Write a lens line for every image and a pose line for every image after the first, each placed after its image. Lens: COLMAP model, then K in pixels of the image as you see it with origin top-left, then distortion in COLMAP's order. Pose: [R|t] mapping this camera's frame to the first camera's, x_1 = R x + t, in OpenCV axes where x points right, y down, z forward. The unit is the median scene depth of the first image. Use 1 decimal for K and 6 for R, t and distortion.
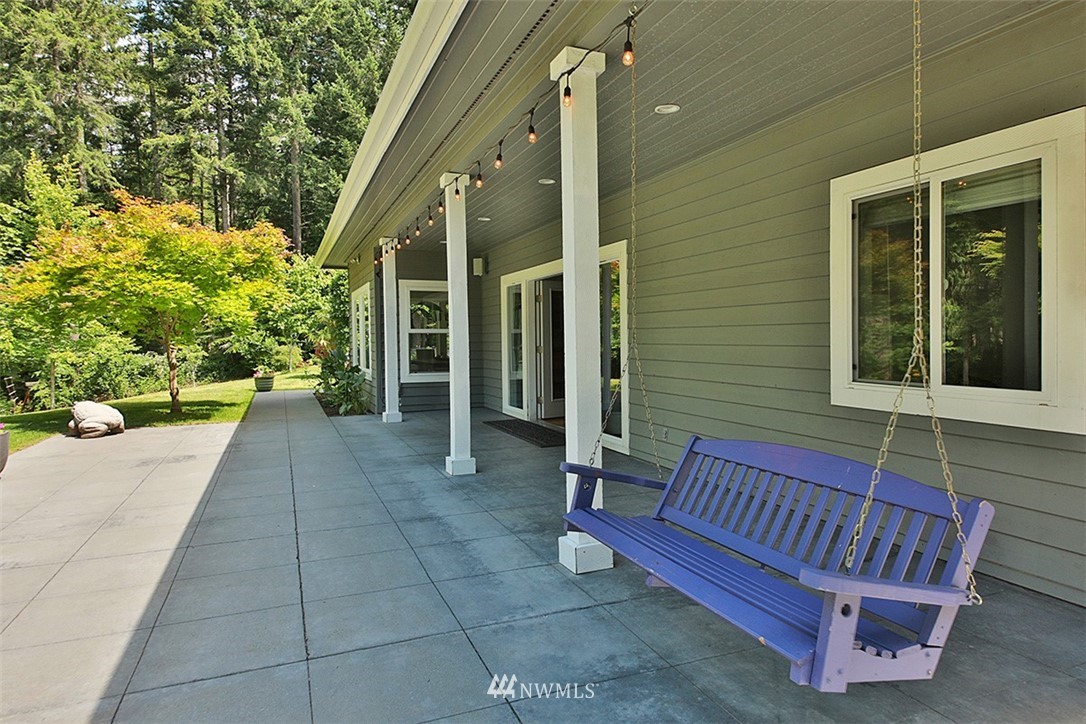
lens RADIAL K [[646.8, 0, 545.3], [0, 646.8, 342.0], [0, 0, 1]] dist [0.001527, 0.000147]
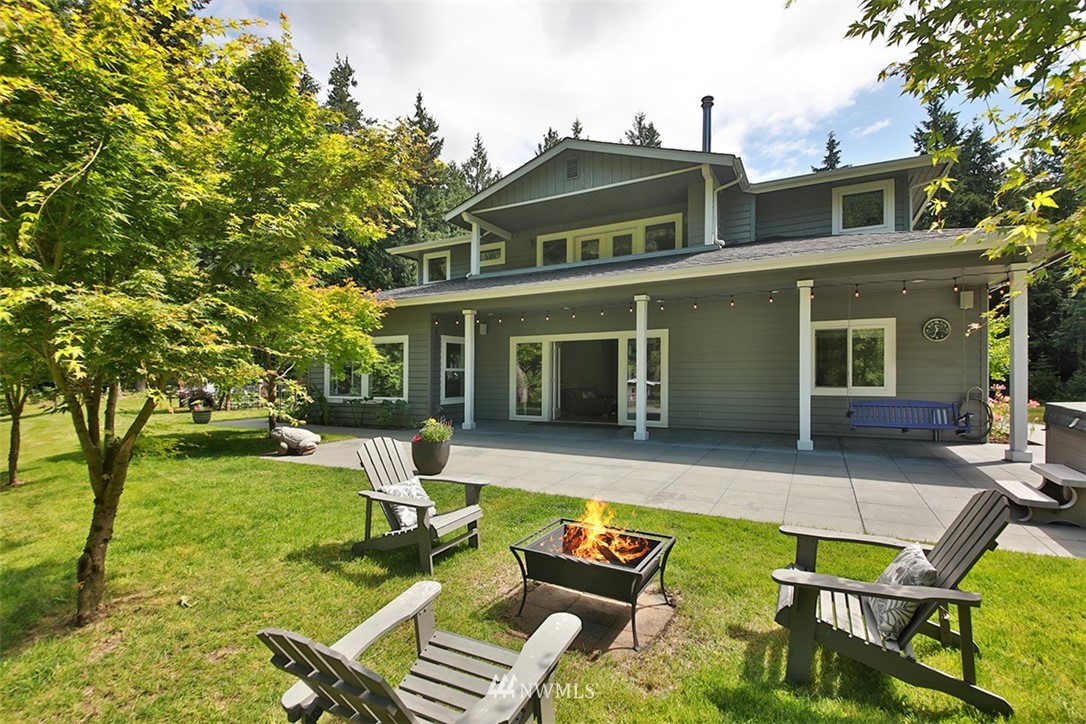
lens RADIAL K [[468.9, 0, 543.0], [0, 468.9, 362.0], [0, 0, 1]] dist [0.012423, -0.000262]
pose [[0.789526, 0.015868, 0.613512, -1.139465], [0.006533, 0.999392, -0.034255, 0.006581], [-0.613682, 0.031053, 0.788942, 0.012047]]
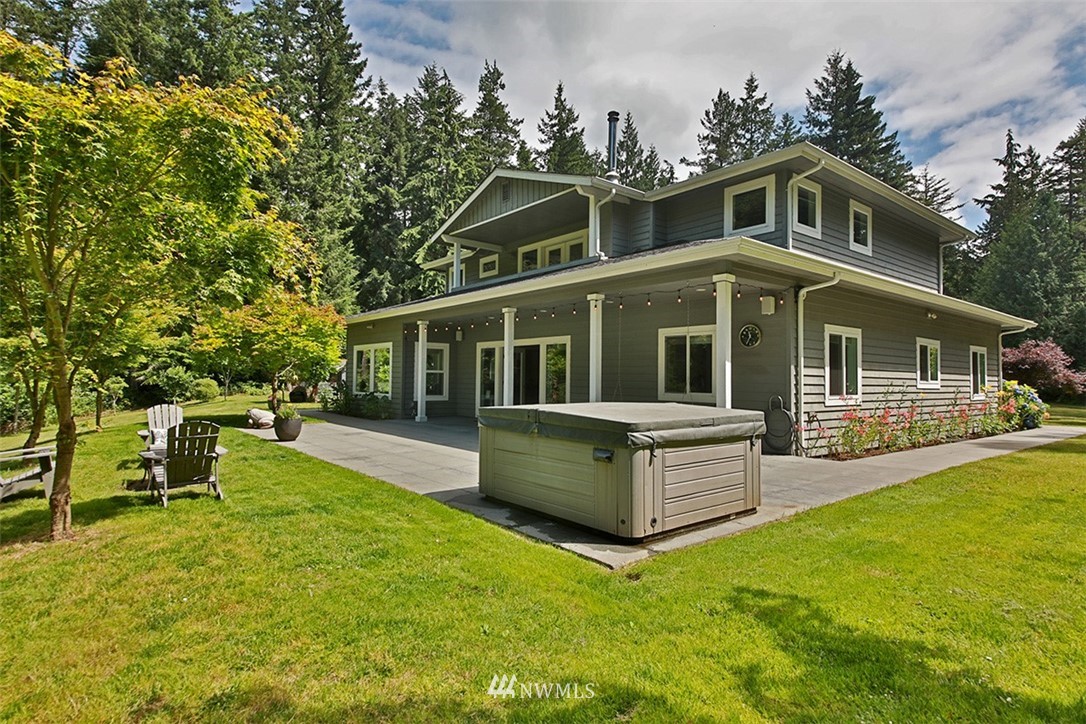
lens RADIAL K [[533.7, 0, 543.0], [0, 533.7, 362.0], [0, 0, 1]] dist [0.001051, -0.001053]
pose [[0.959108, 0.023627, 0.282051, -0.489905], [-0.013823, 0.999231, -0.036698, 0.011046], [-0.282701, 0.031299, 0.958697, -0.788353]]
